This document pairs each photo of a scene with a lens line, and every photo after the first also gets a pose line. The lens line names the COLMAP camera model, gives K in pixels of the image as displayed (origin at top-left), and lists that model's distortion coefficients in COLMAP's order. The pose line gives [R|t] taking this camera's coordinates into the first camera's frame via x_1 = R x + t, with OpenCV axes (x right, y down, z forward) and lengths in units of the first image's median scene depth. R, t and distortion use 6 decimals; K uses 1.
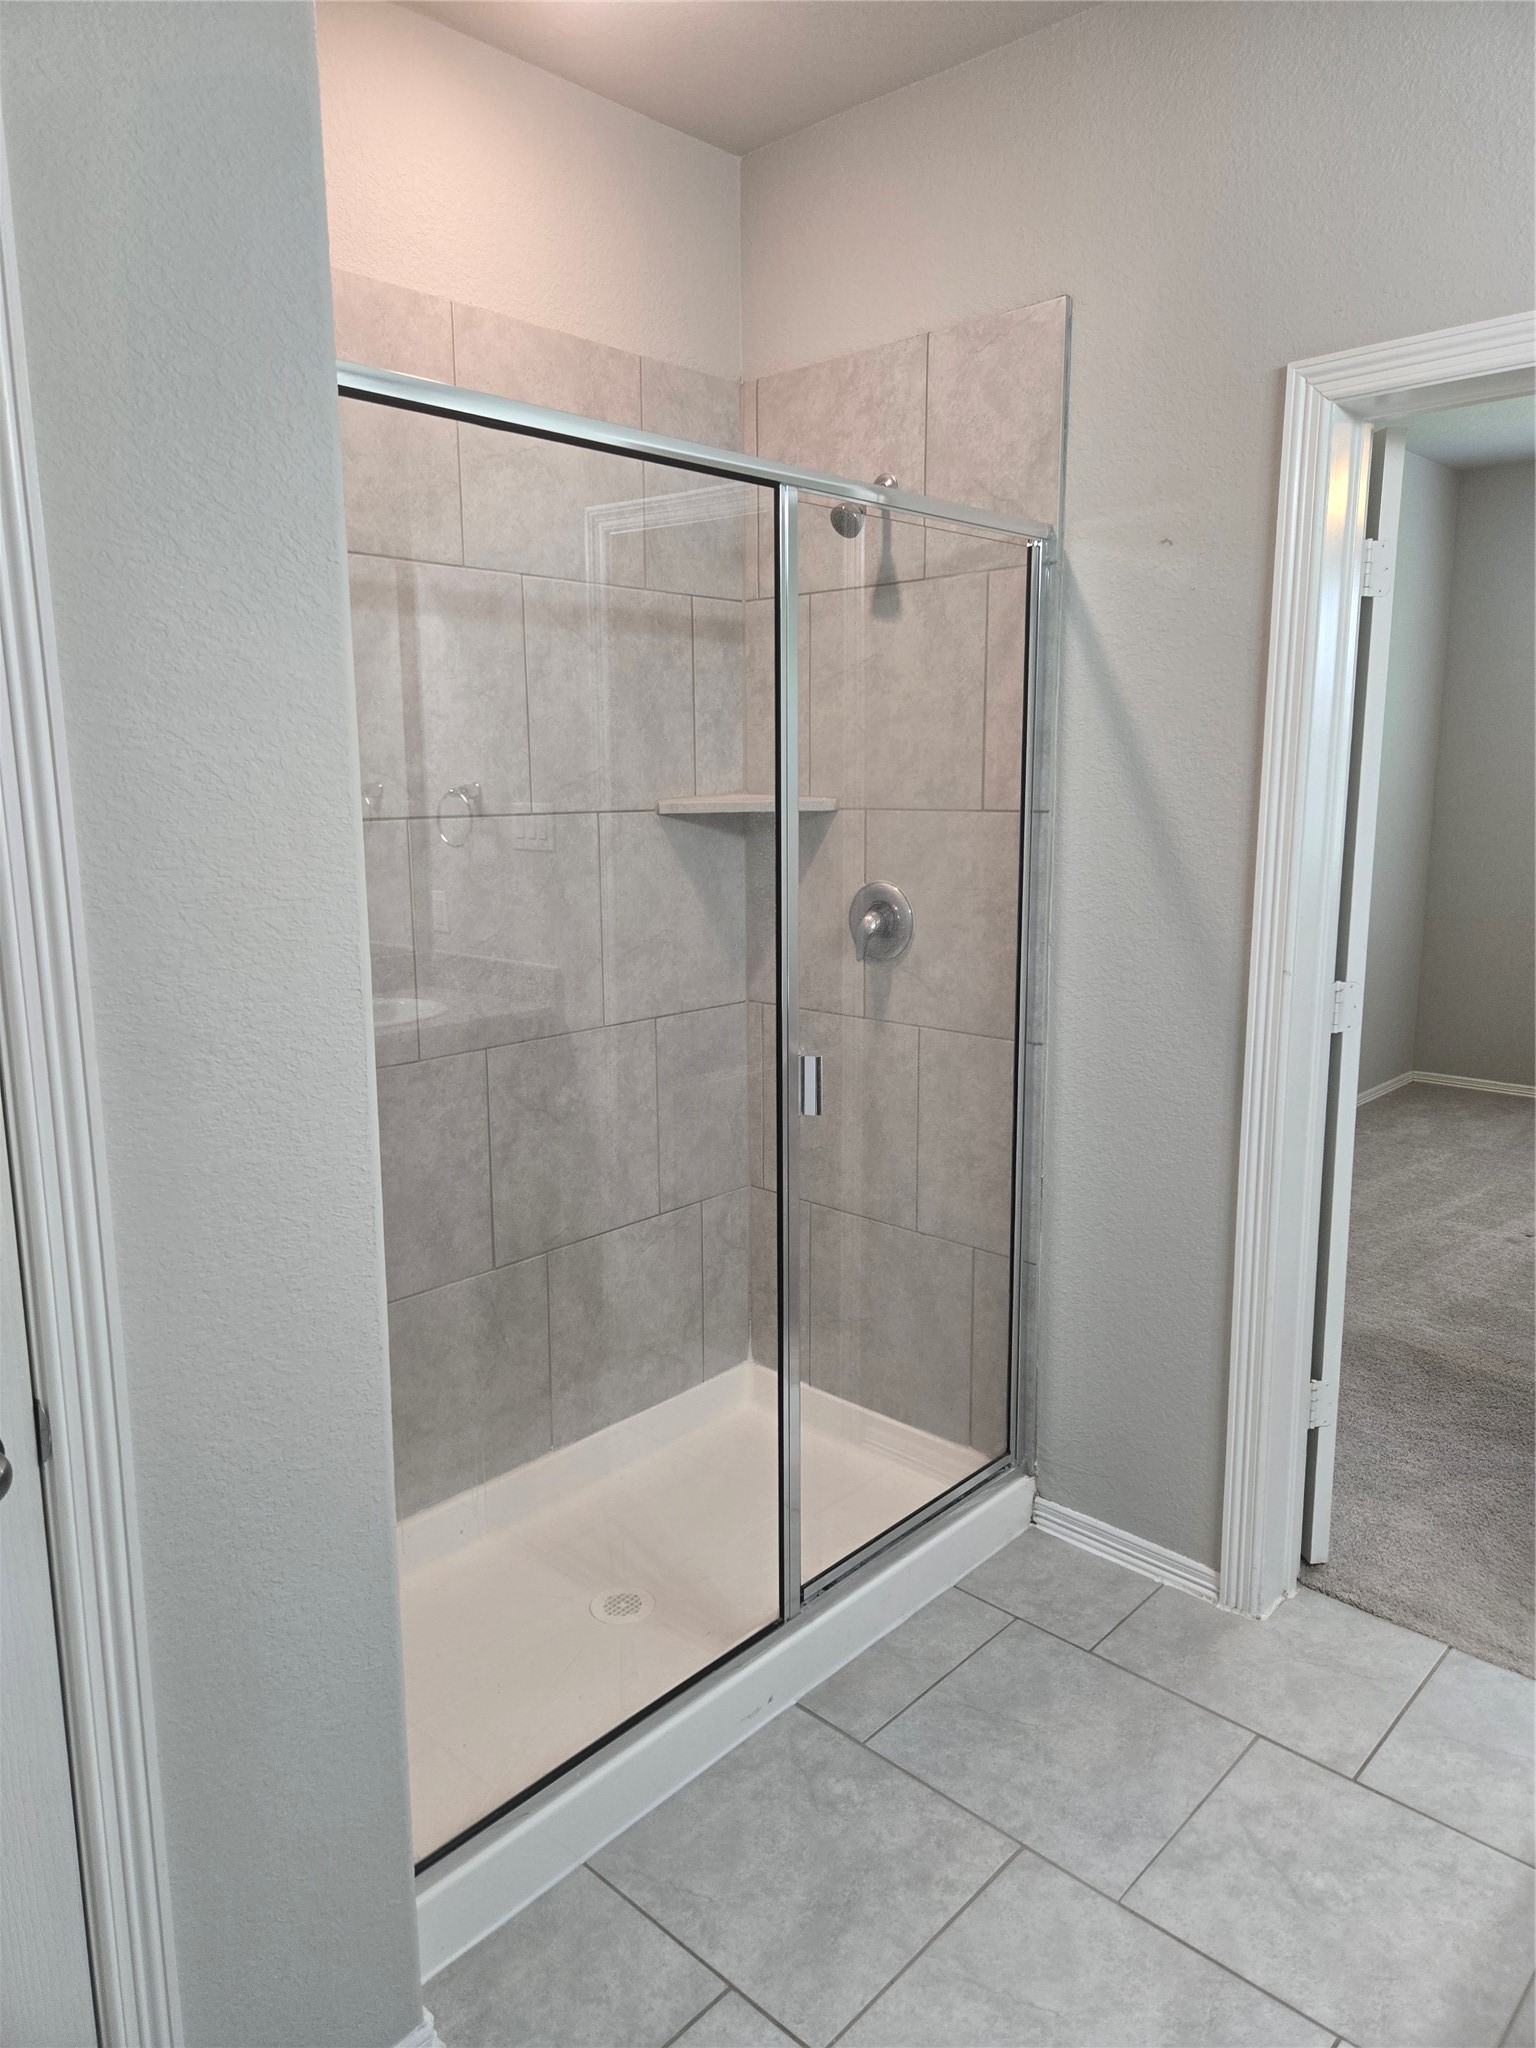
lens RADIAL K [[1363.0, 0, 769.2], [0, 1363.0, 1024.9], [0, 0, 1]] dist [0.041704, -0.025601]
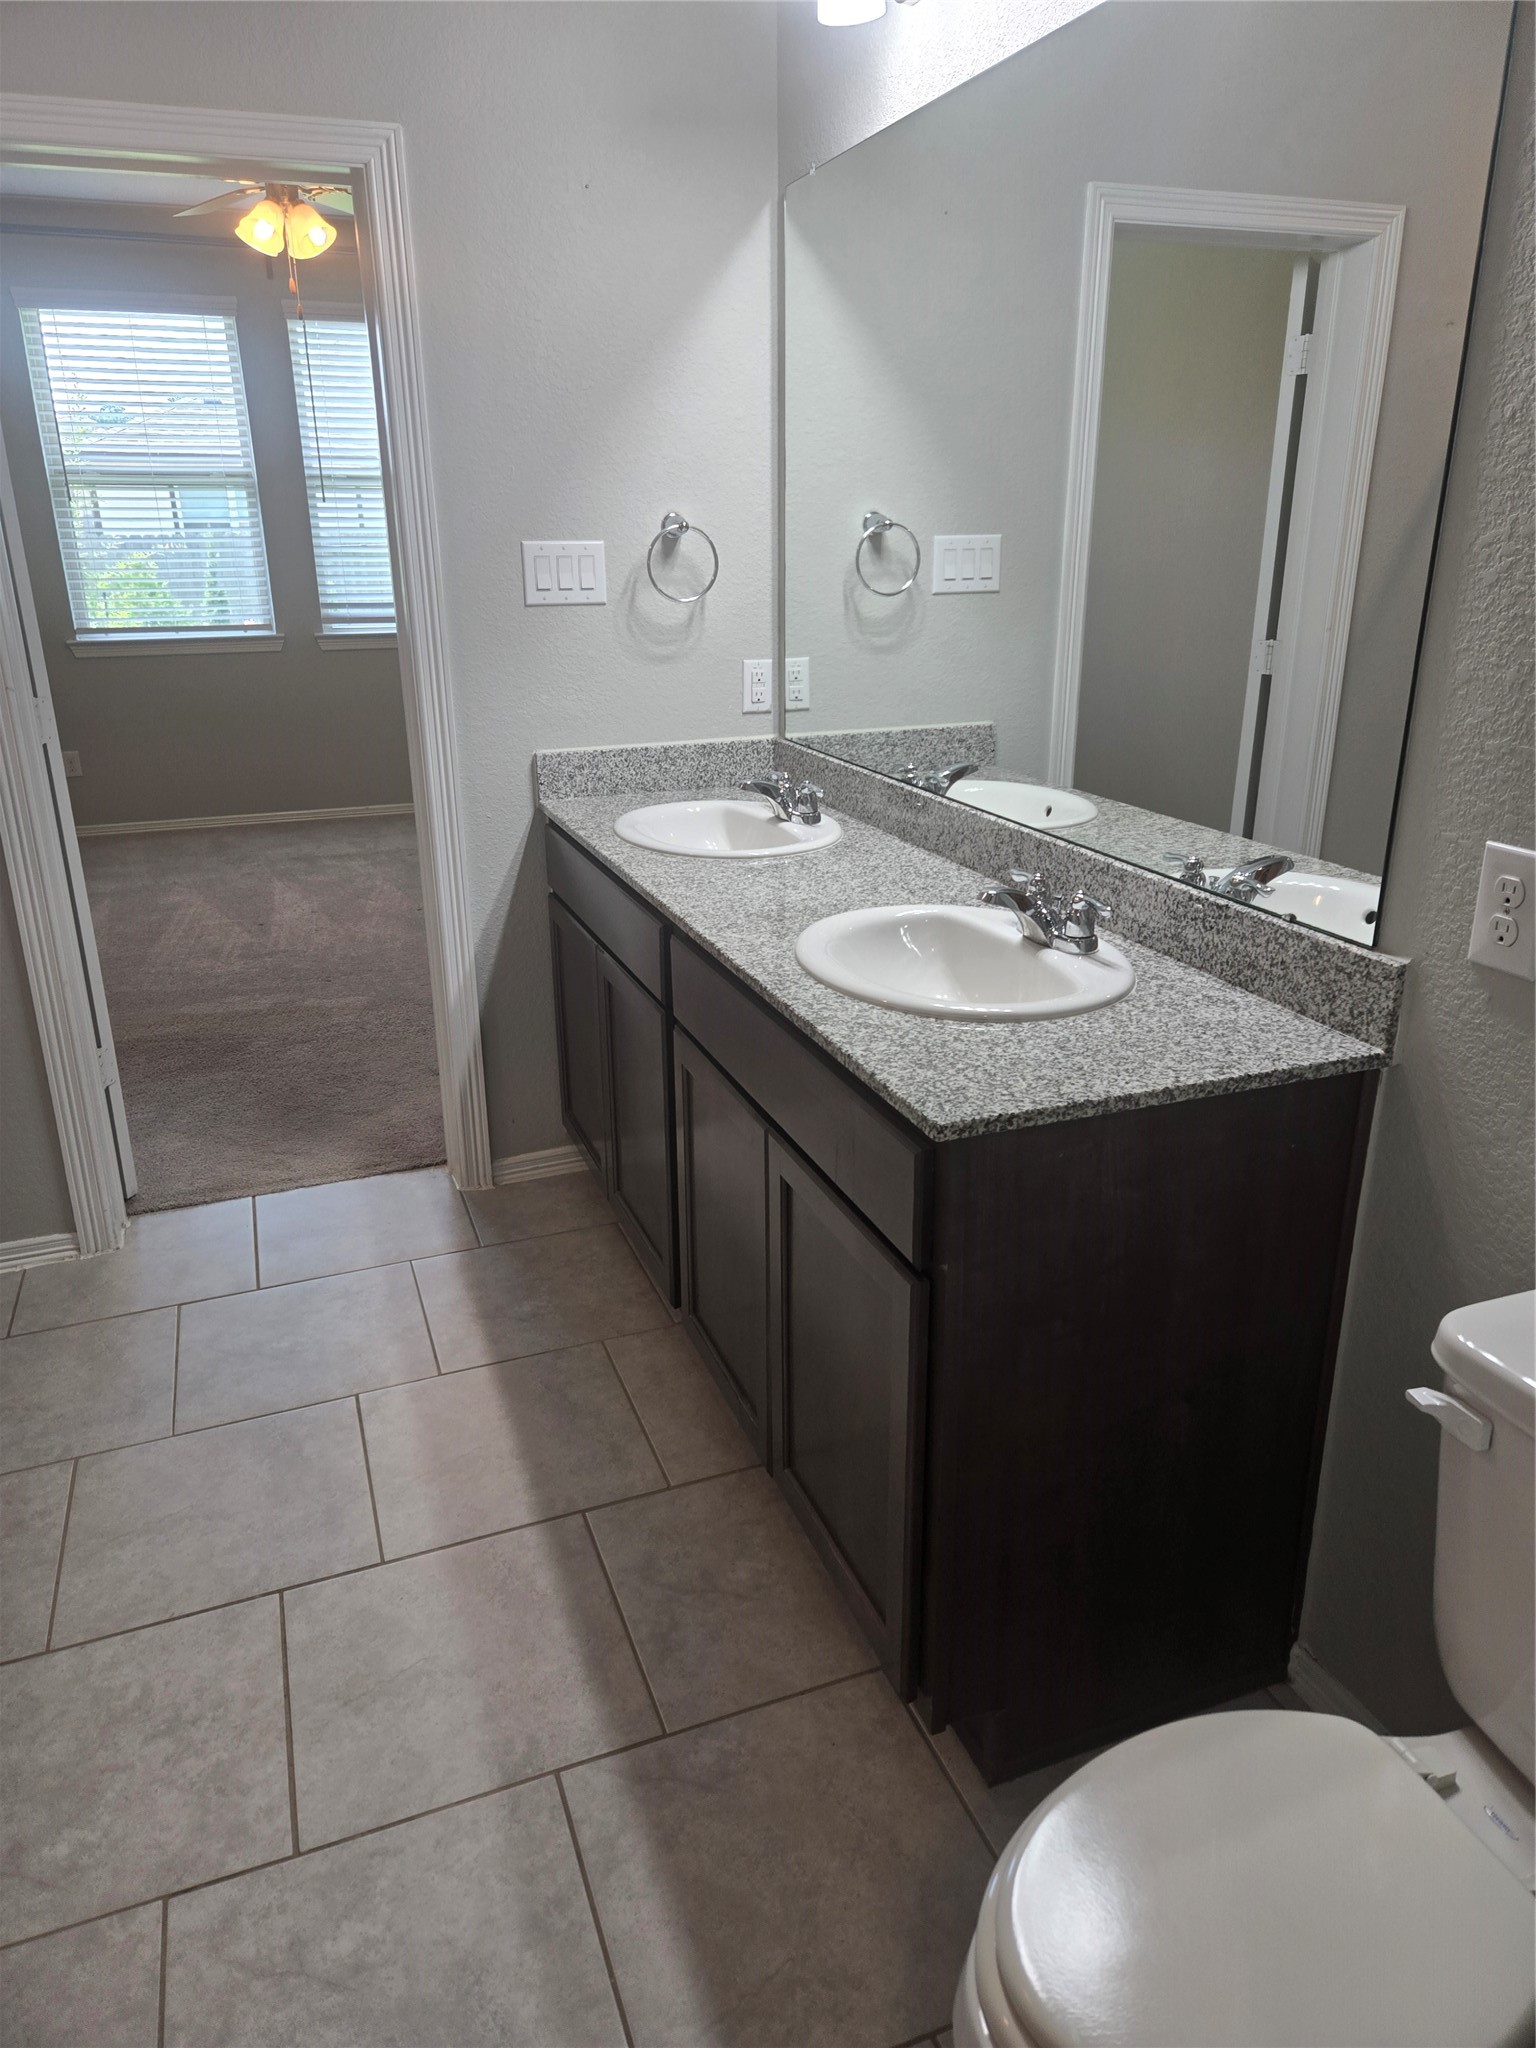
lens RADIAL K [[1363.0, 0, 769.1], [0, 1363.0, 1020.0], [0, 0, 1]] dist [0.041704, -0.025601]
pose [[0.438189, -0.305112, 0.845516, -0.353366], [0.161228, 0.952053, 0.260000, 0.019688], [-0.884305, 0.022392, 0.466372, -0.069593]]
